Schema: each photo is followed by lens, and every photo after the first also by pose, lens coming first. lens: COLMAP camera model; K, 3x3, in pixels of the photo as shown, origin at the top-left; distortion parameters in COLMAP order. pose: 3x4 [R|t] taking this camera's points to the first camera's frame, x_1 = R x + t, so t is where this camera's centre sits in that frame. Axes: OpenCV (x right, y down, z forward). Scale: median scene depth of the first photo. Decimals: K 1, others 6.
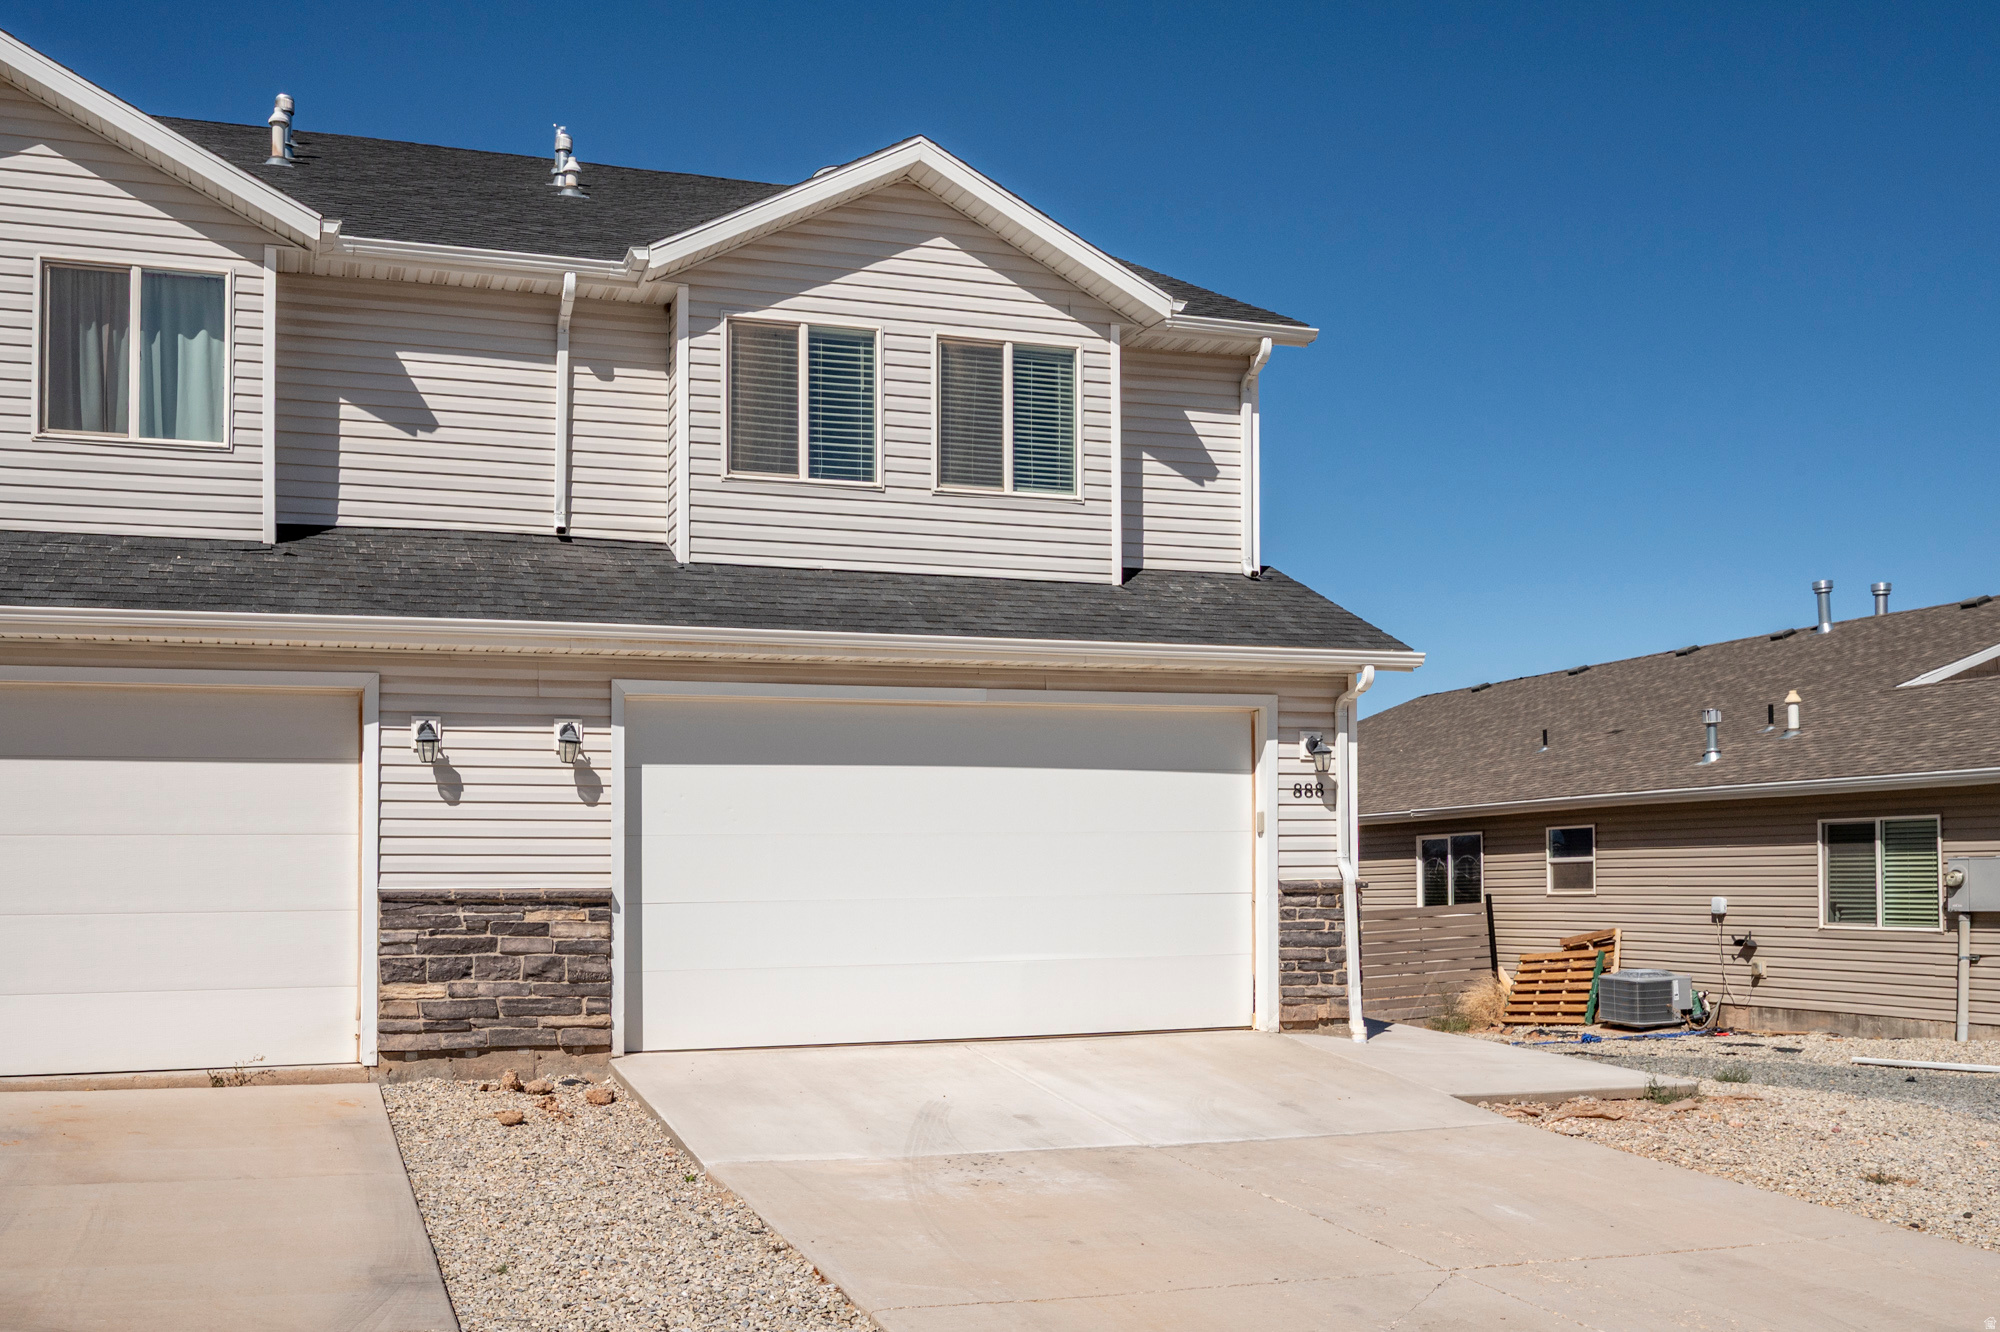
lens RADIAL K [[1706.9, 0, 1000.0], [0, 1706.9, 654.2], [0, 0, 1]] dist [-0.010610, 0.007538]
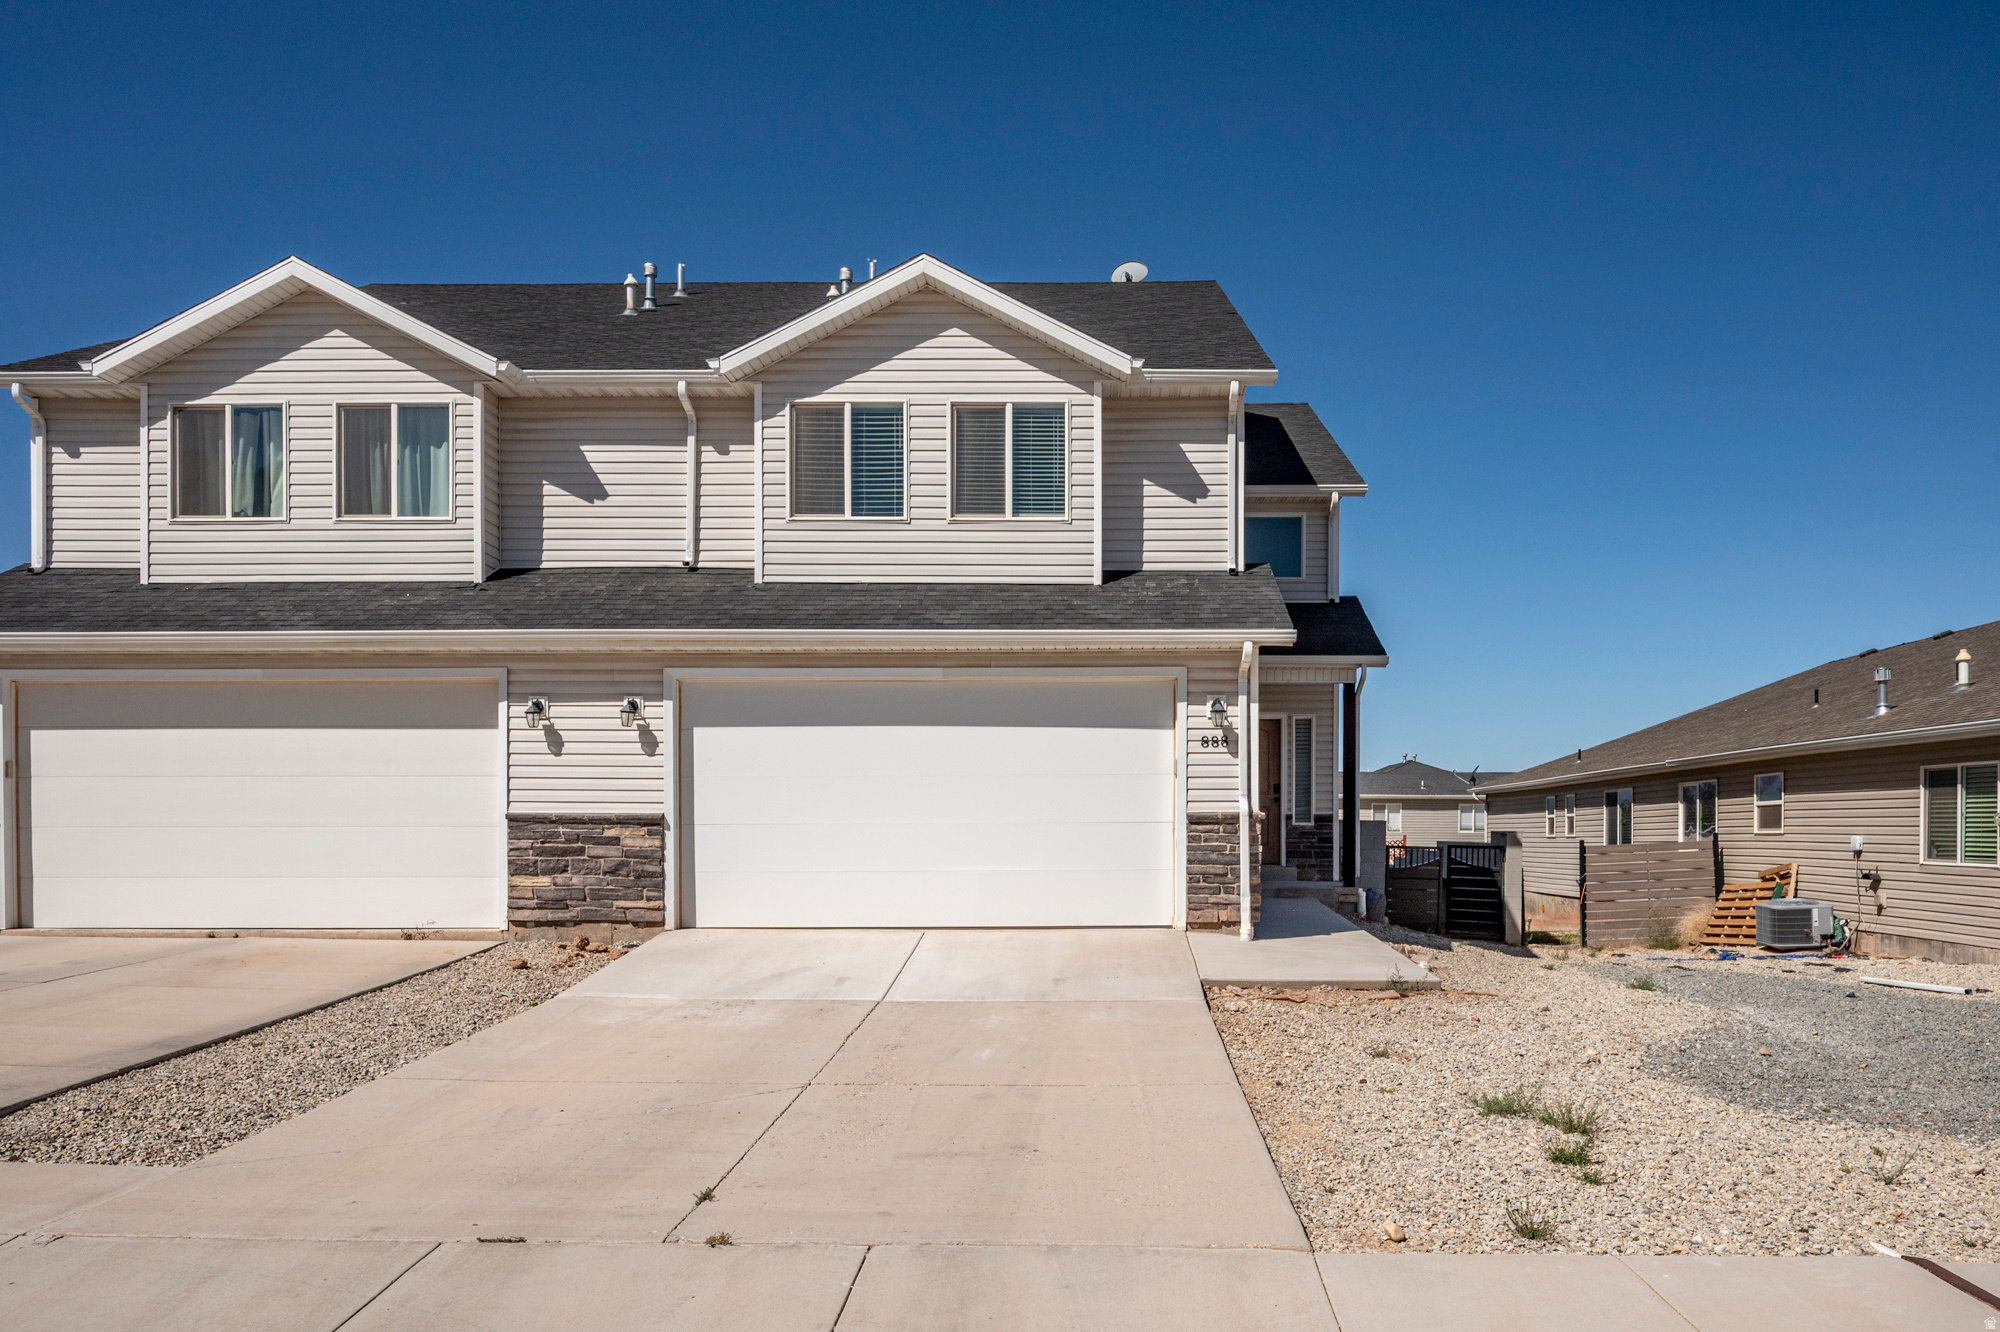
lens RADIAL K [[1329.1, 0, 999.5], [0, 1329.1, 687.4], [0, 0, 1]] dist [-0.002635, -0.001952]
pose [[0.956755, -0.020975, -0.290138, 0.315079], [0.030556, 0.999126, 0.028534, 0.006814], [0.289286, -0.036166, 0.956559, 0.013372]]
